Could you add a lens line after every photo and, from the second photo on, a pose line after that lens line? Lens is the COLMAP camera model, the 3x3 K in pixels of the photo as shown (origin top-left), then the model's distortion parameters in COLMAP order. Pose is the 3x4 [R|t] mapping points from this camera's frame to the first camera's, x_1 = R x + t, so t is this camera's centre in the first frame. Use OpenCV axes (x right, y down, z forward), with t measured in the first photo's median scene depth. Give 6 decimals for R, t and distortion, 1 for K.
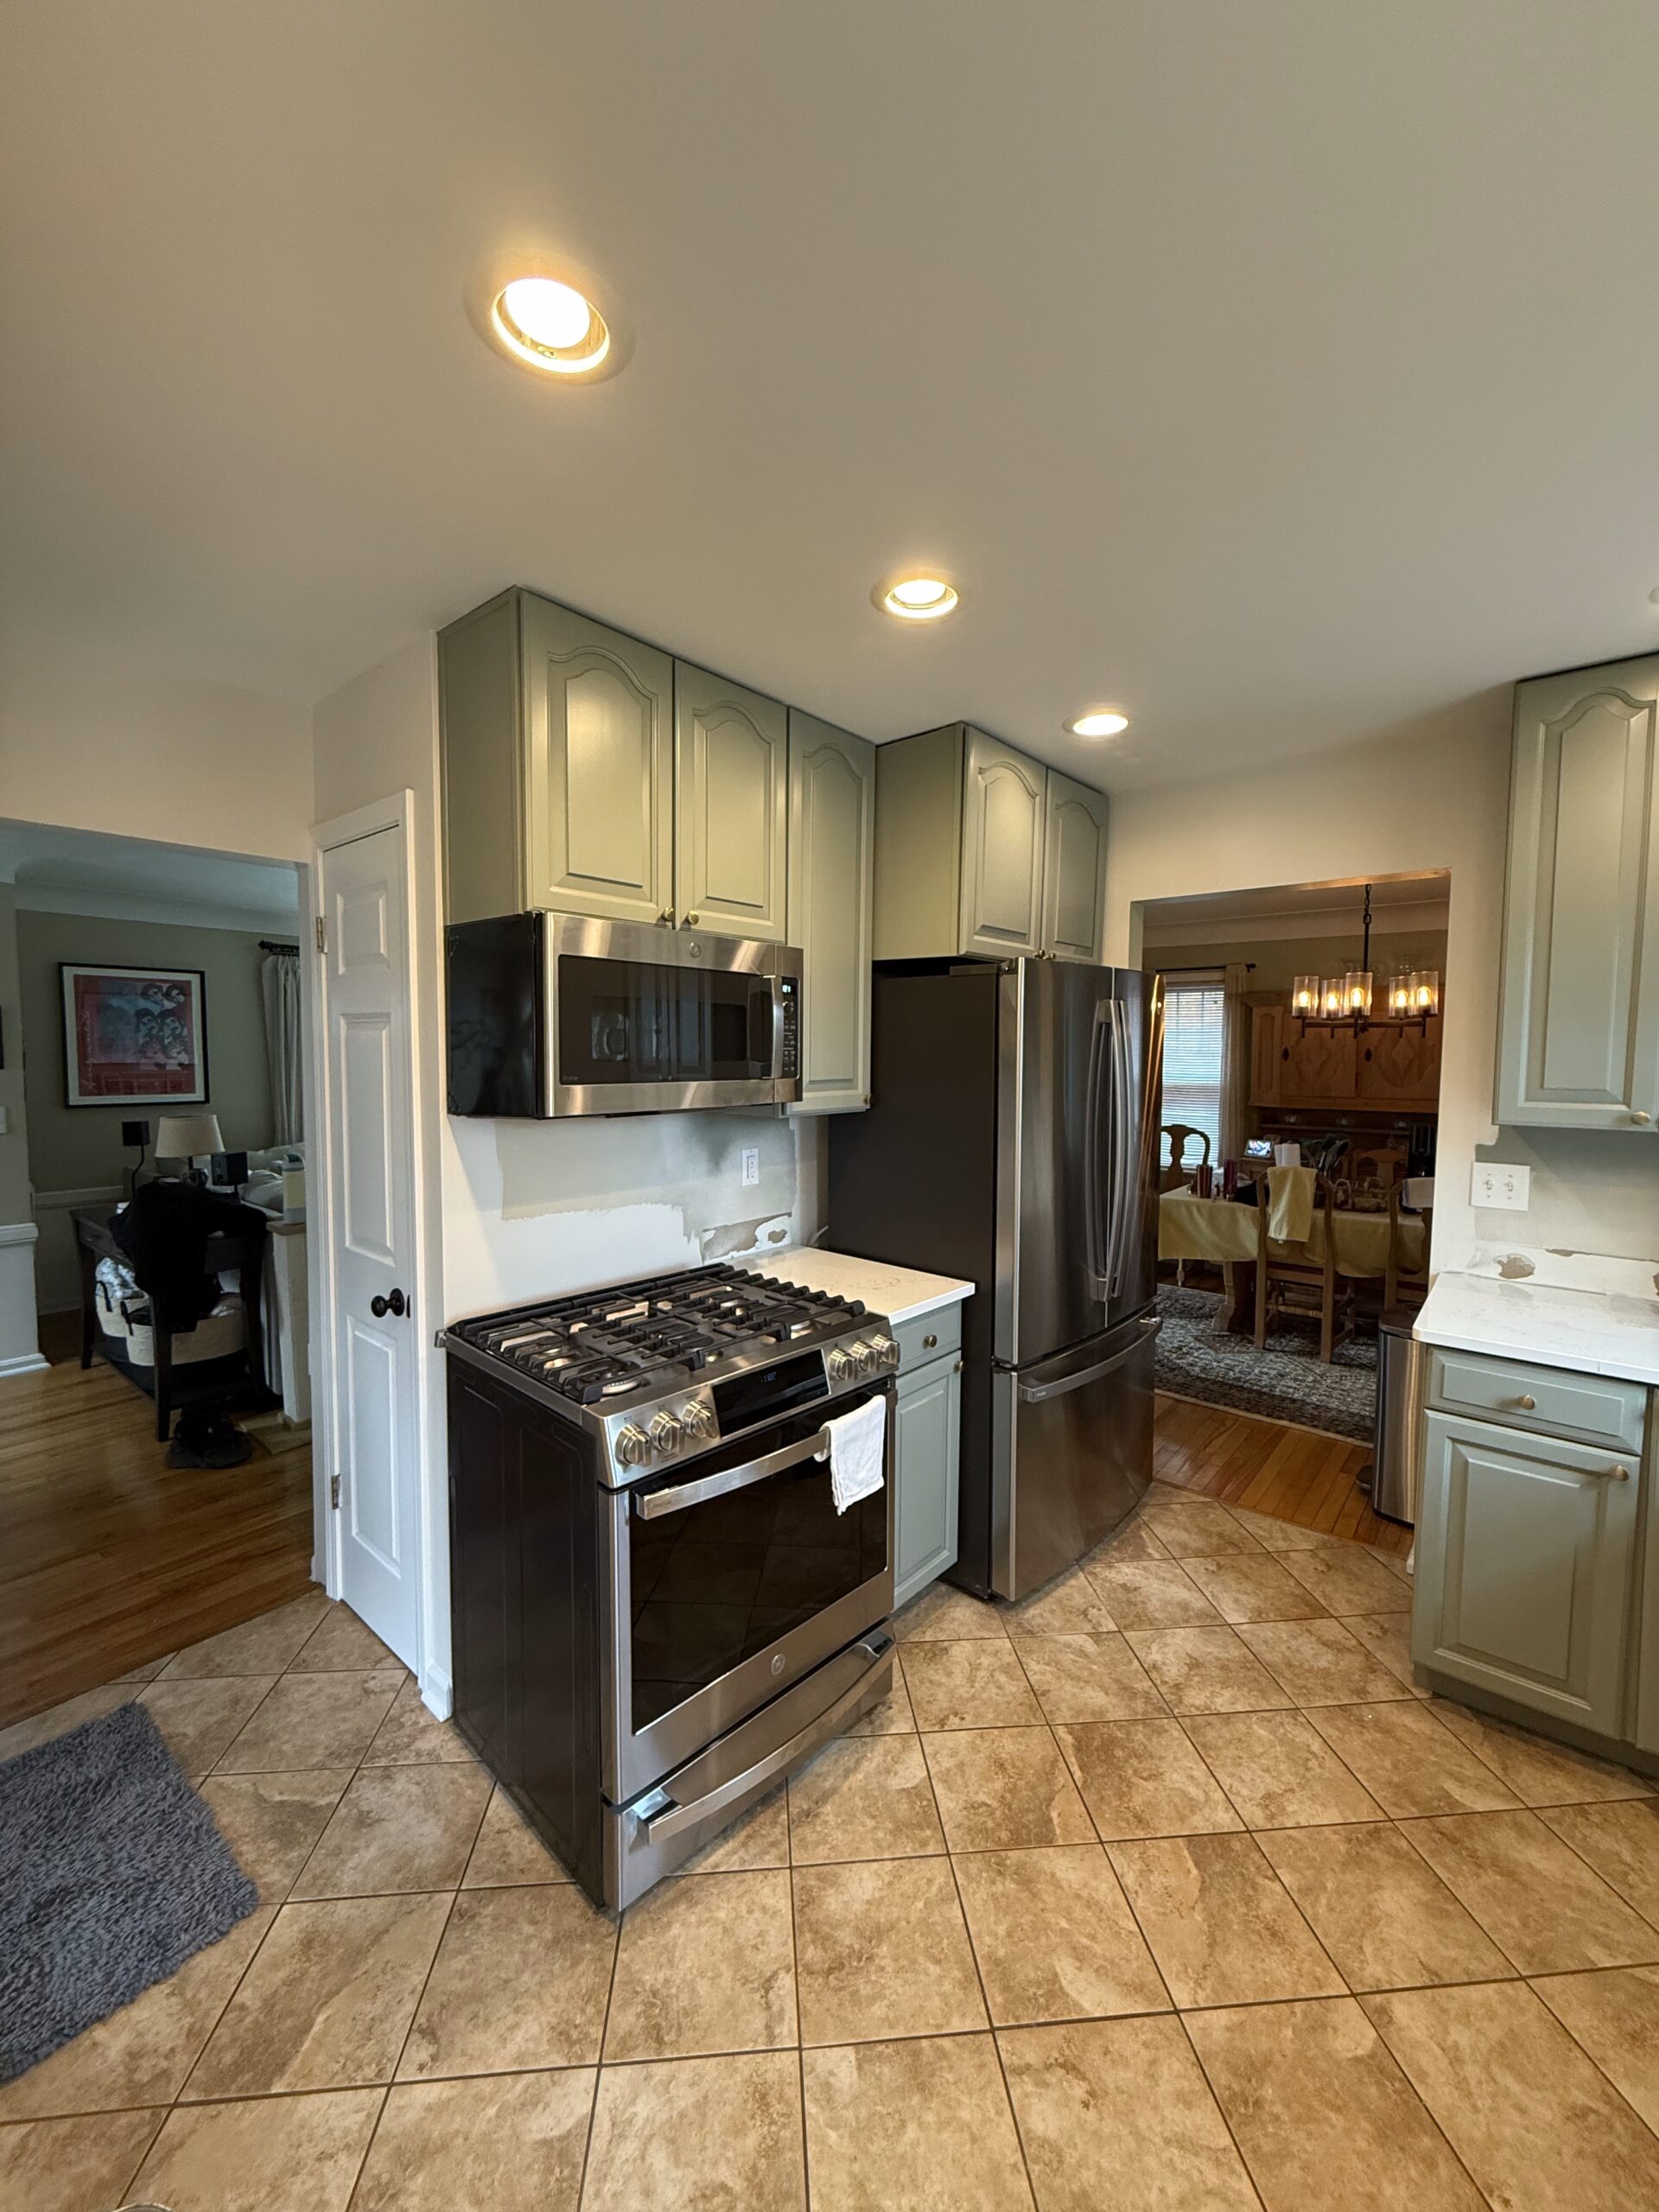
lens RADIAL K [[877.4, 0, 829.5], [0, 877.4, 1106.0], [0, 0, 1]] dist [0.000855, -0.000230]
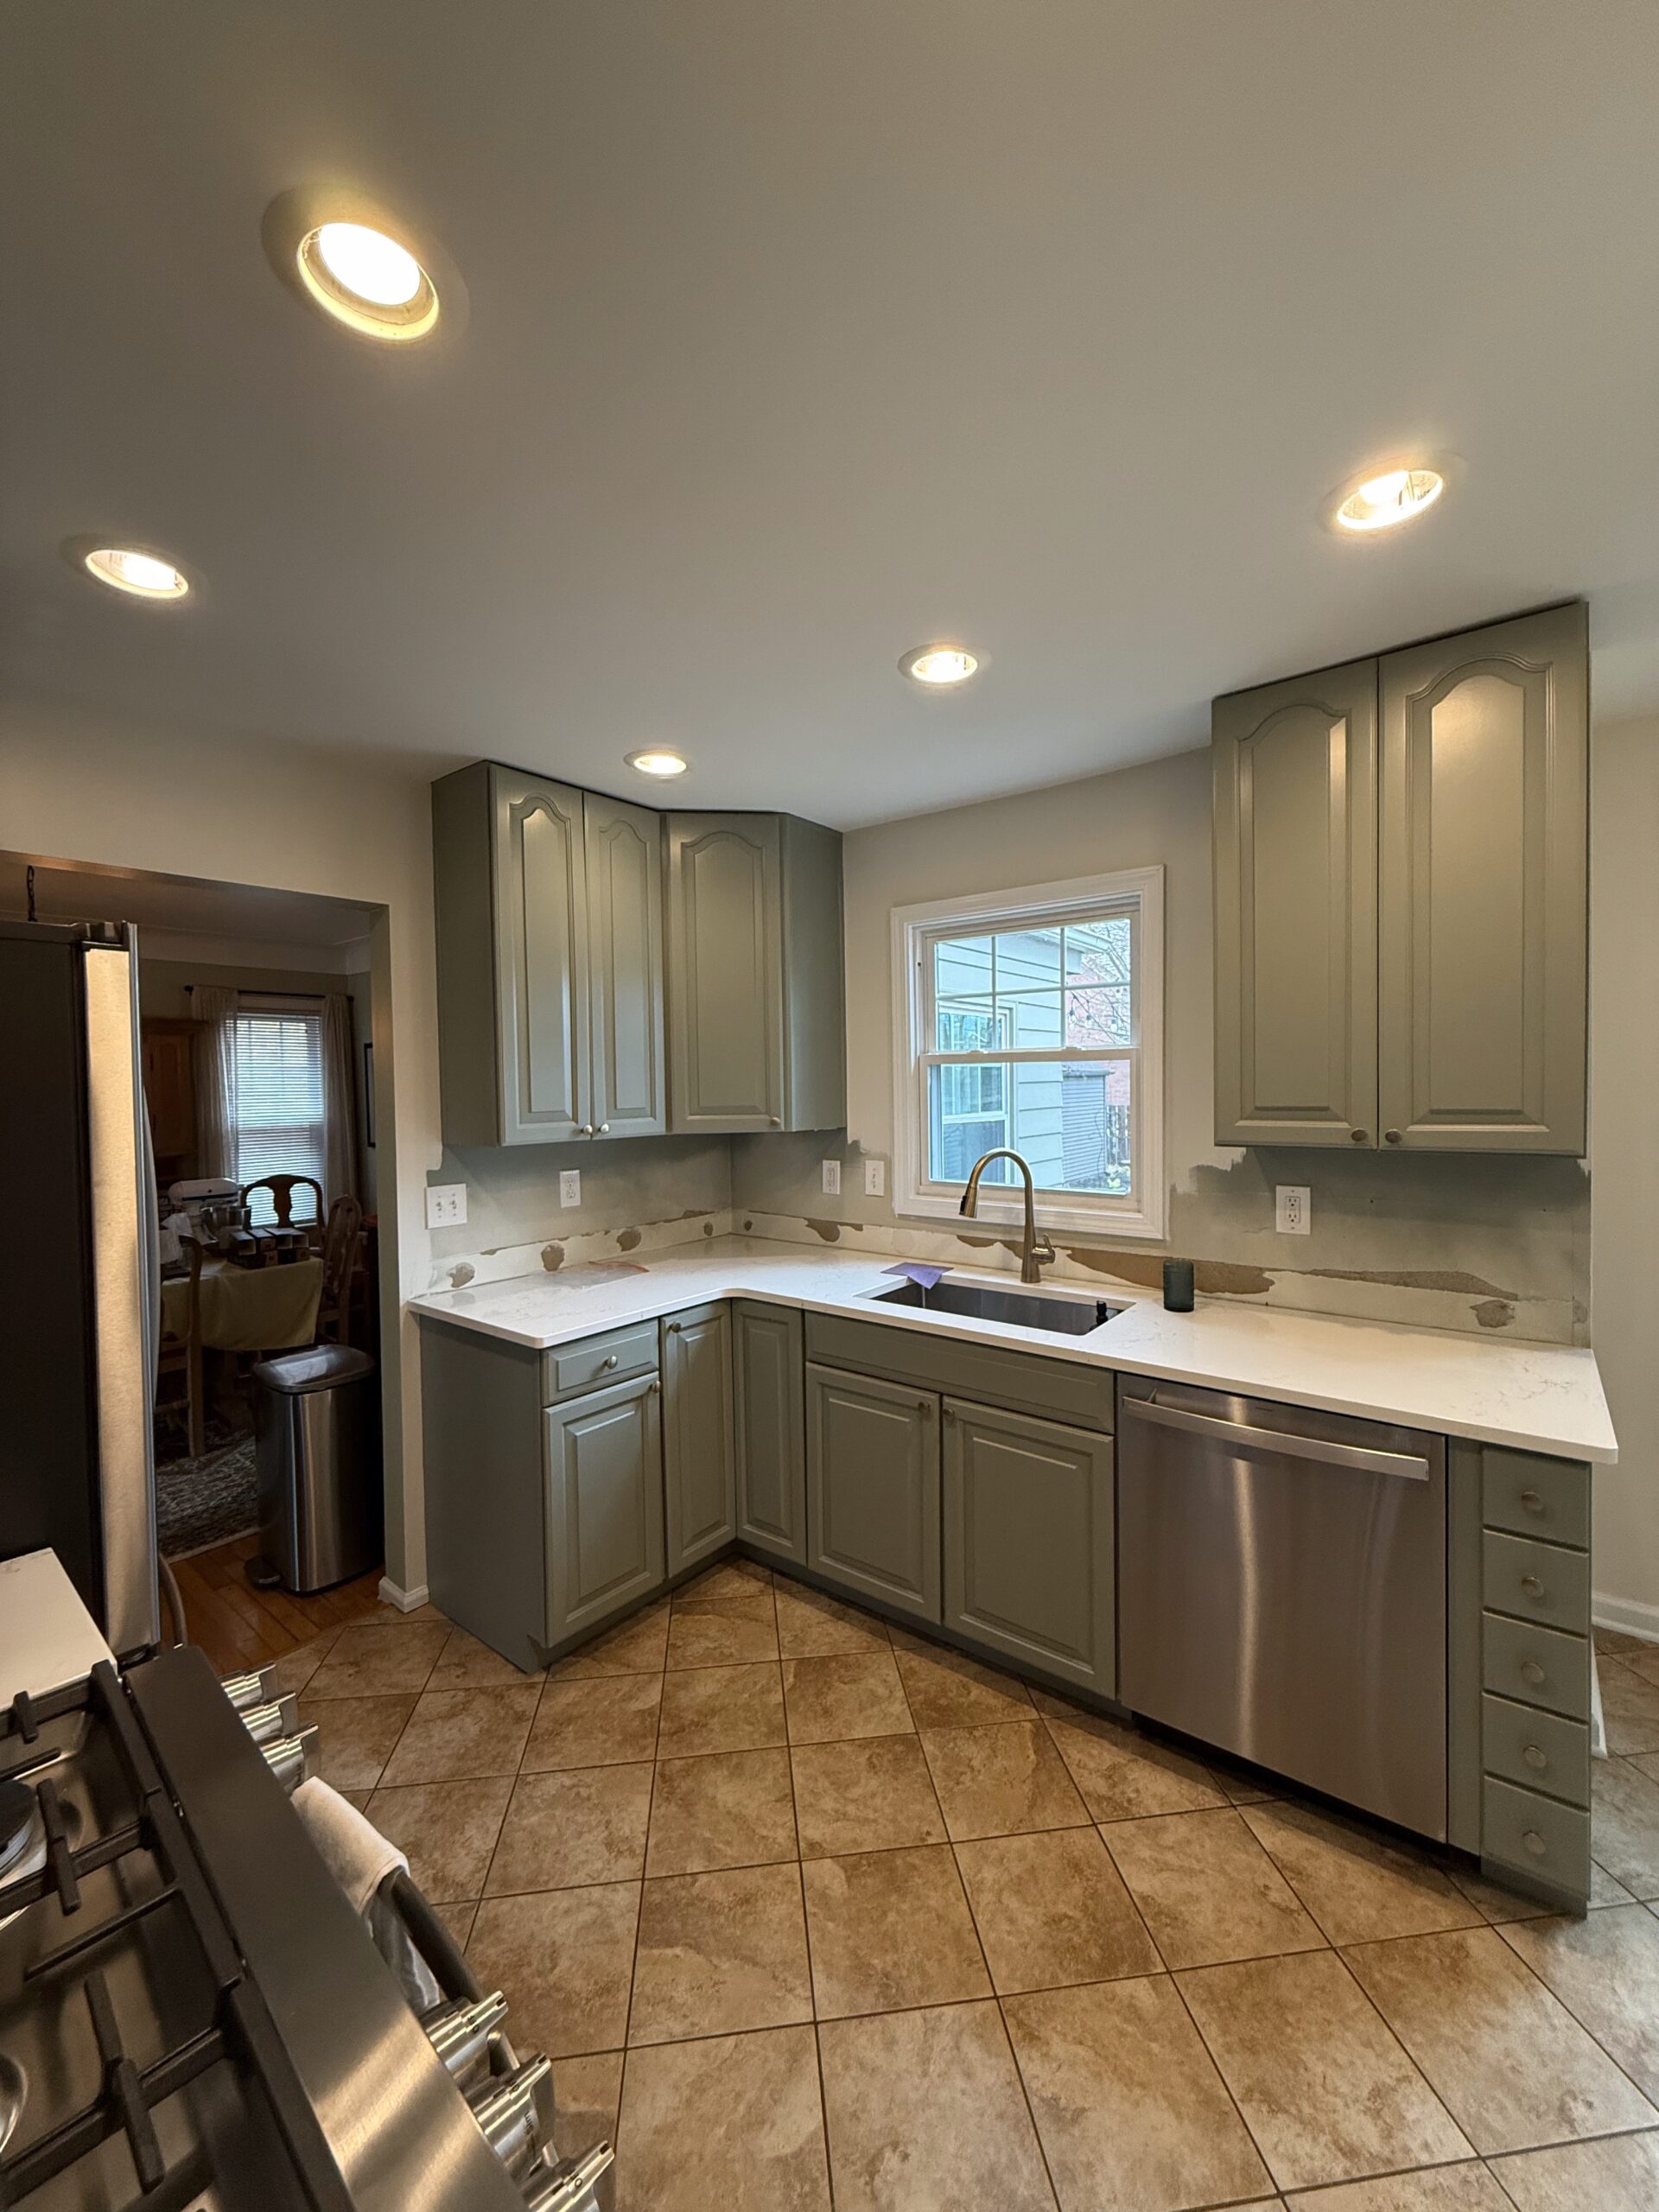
lens RADIAL K [[877.4, 0, 829.5], [0, 877.4, 1106.0], [0, 0, 1]] dist [0.000855, -0.000230]
pose [[-0.023373, -0.031053, 0.999244, -0.447588], [0.080880, 0.996182, 0.032849, -0.040036], [-0.996450, 0.081587, -0.020772, 0.705927]]
